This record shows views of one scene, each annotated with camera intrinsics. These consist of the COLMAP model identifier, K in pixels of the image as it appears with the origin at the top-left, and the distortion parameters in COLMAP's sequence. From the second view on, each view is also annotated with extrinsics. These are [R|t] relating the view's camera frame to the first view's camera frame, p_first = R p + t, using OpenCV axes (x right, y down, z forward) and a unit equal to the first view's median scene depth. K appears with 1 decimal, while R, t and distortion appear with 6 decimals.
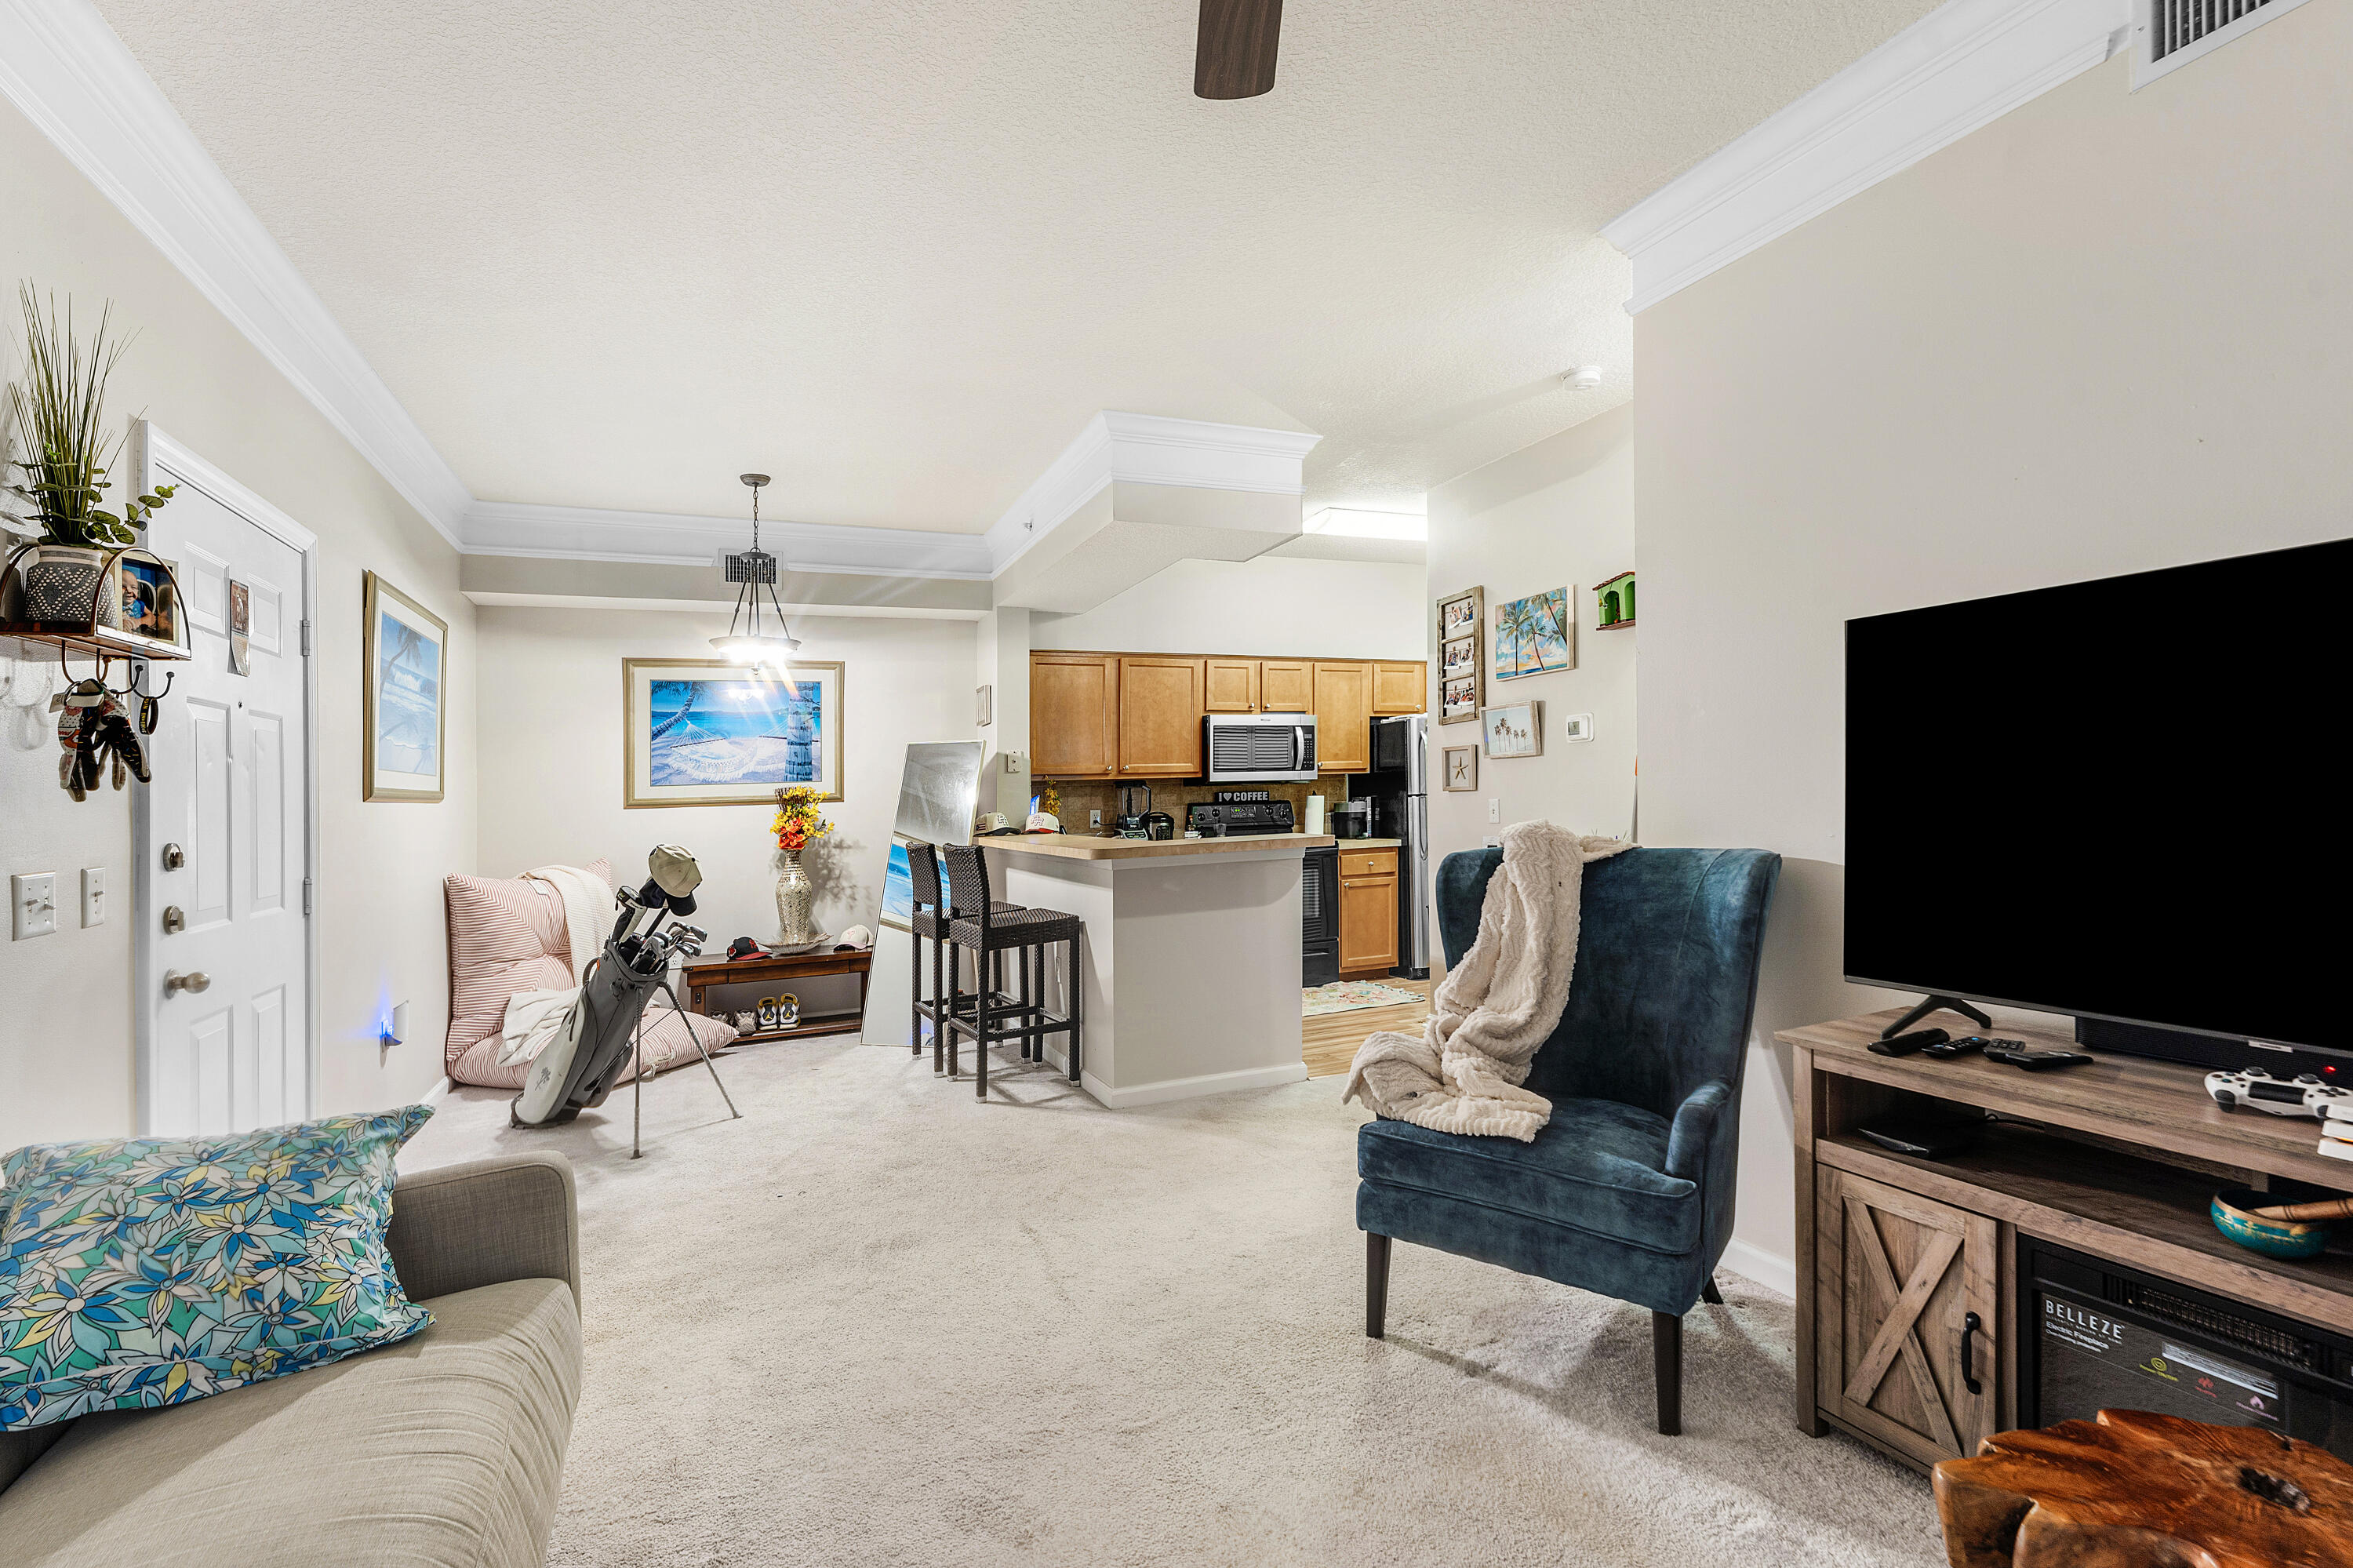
lens RADIAL K [[1128.5, 0, 1184.2], [0, 1128.5, 786.5], [0, 0, 1]] dist [0.003406, -0.000461]
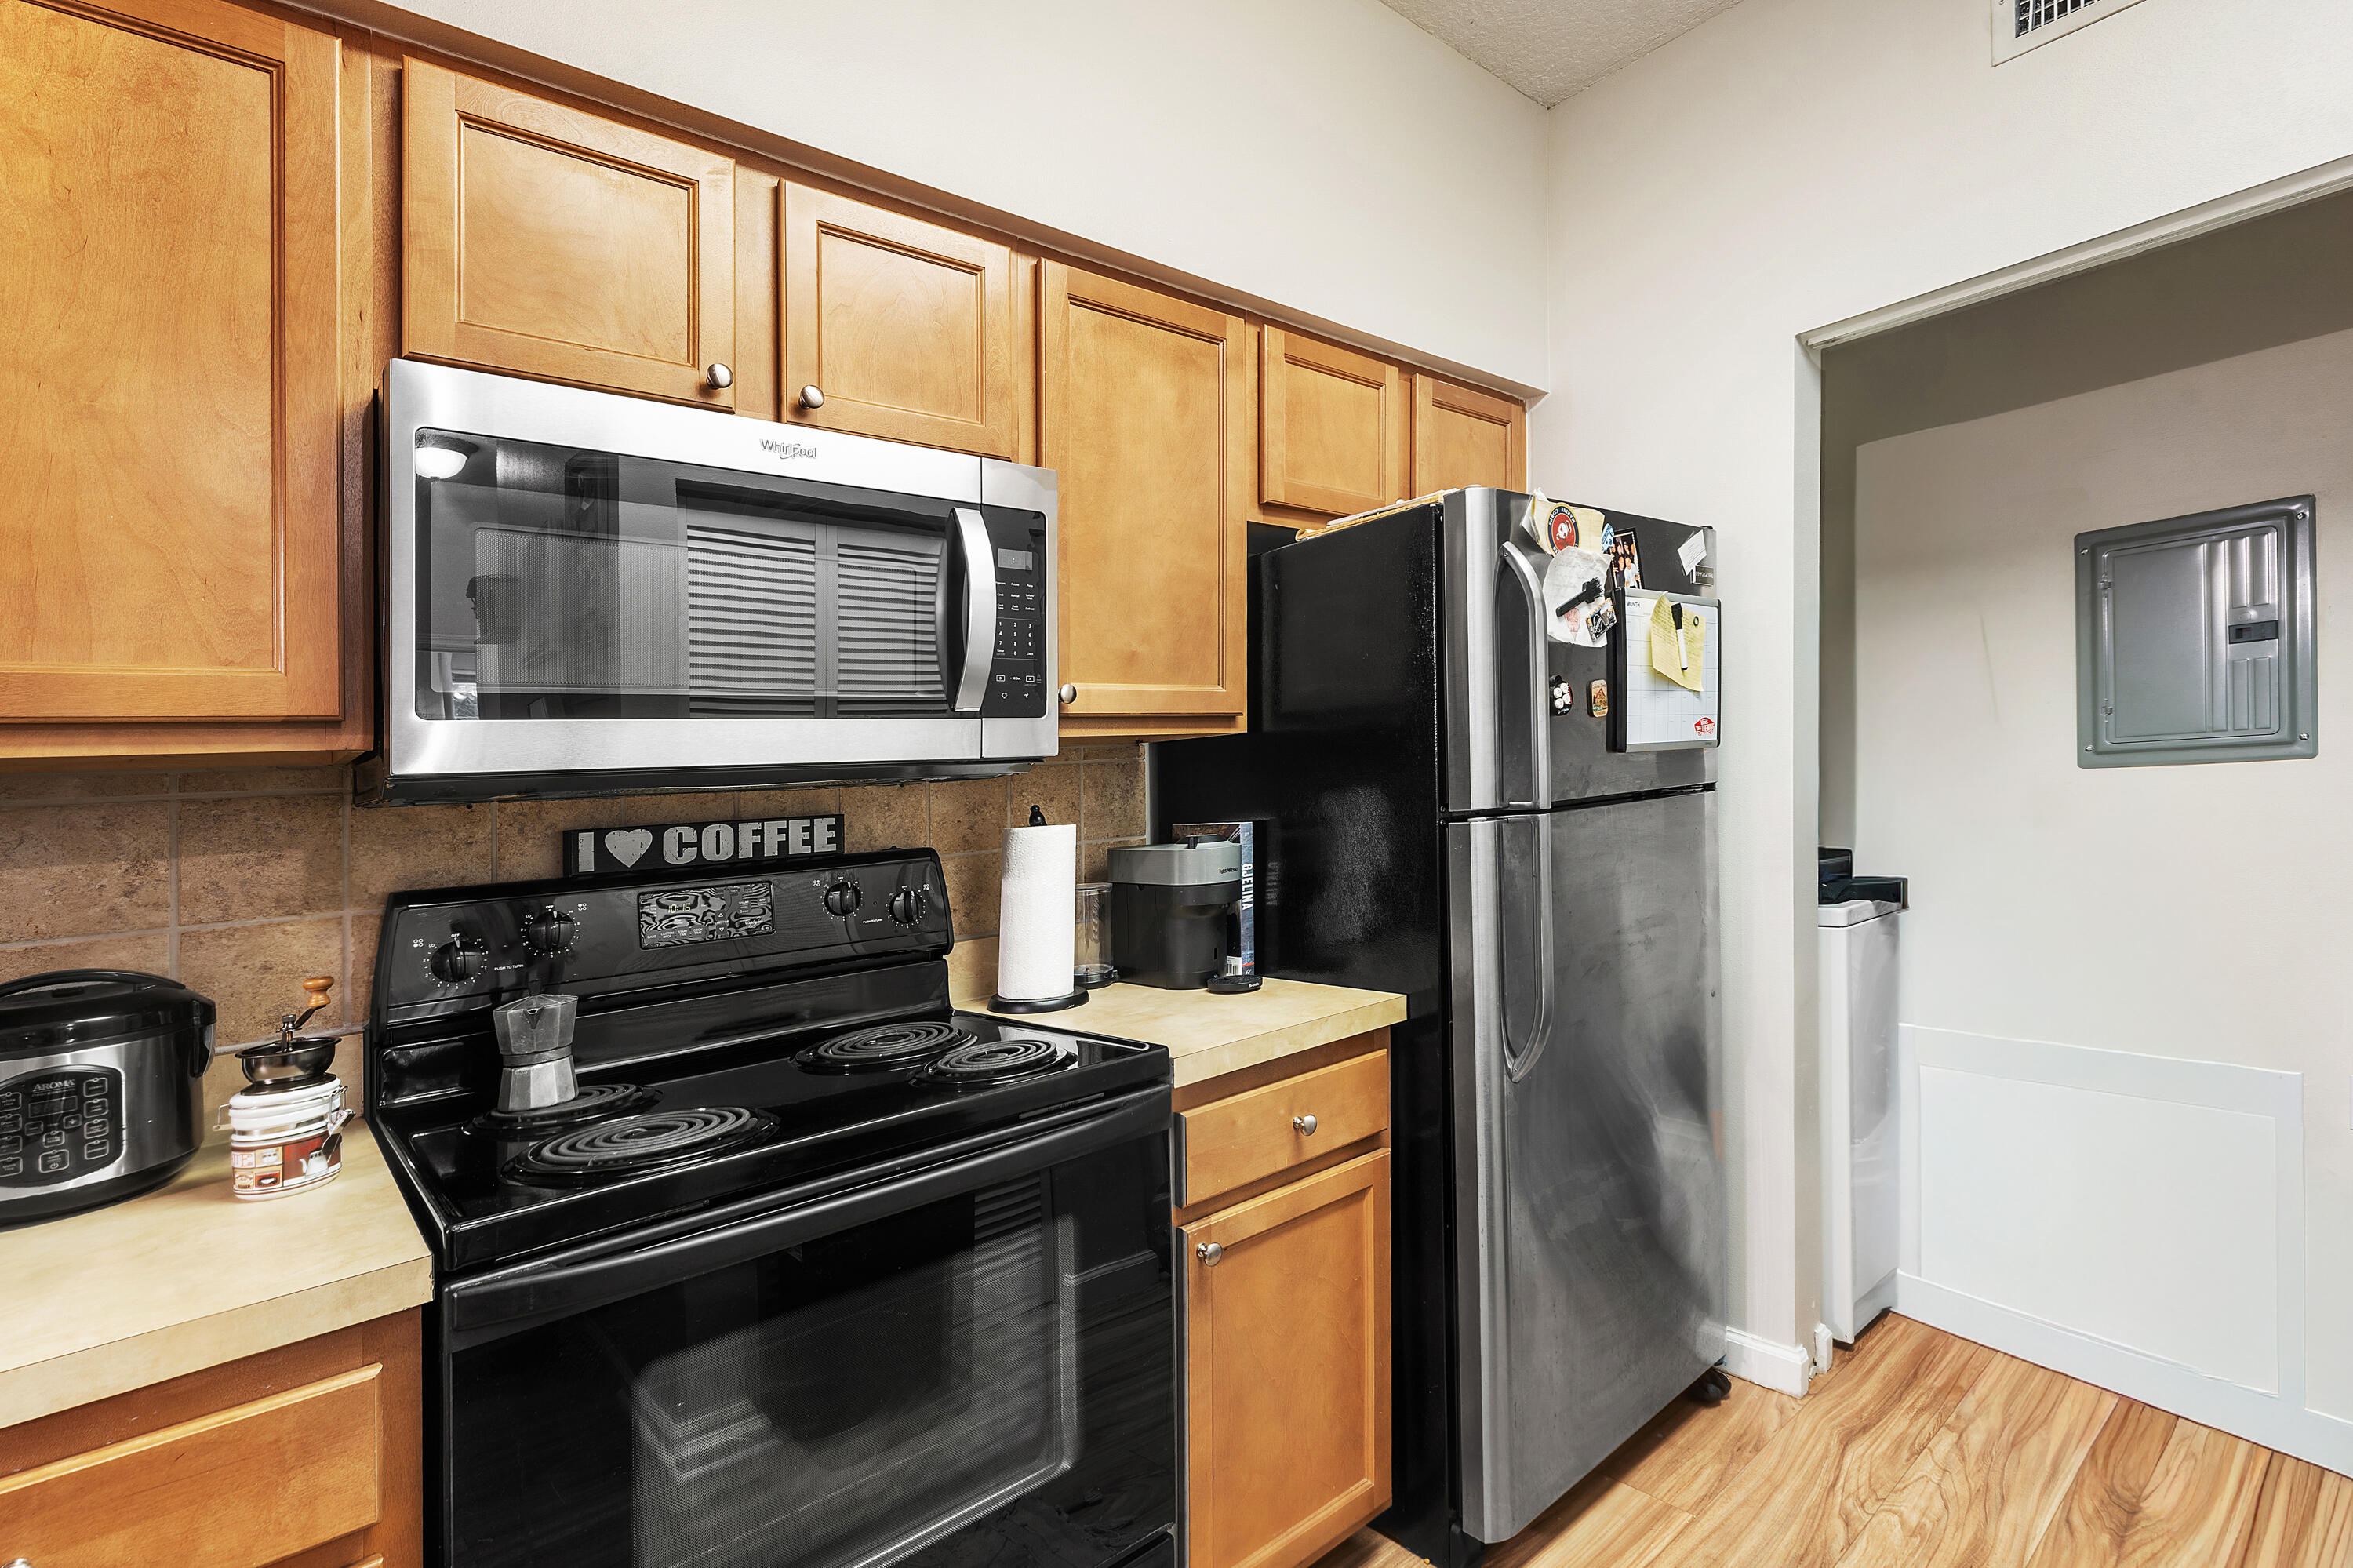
lens RADIAL K [[1128.5, 0, 1219.6], [0, 1128.5, 754.9], [0, 0, 1]] dist [0.003406, -0.000461]
pose [[0.949564, -0.012654, 0.313317, 0.092408], [0.017633, 0.999759, -0.013063, -0.003948], [-0.313076, 0.017929, 0.949559, 0.916437]]
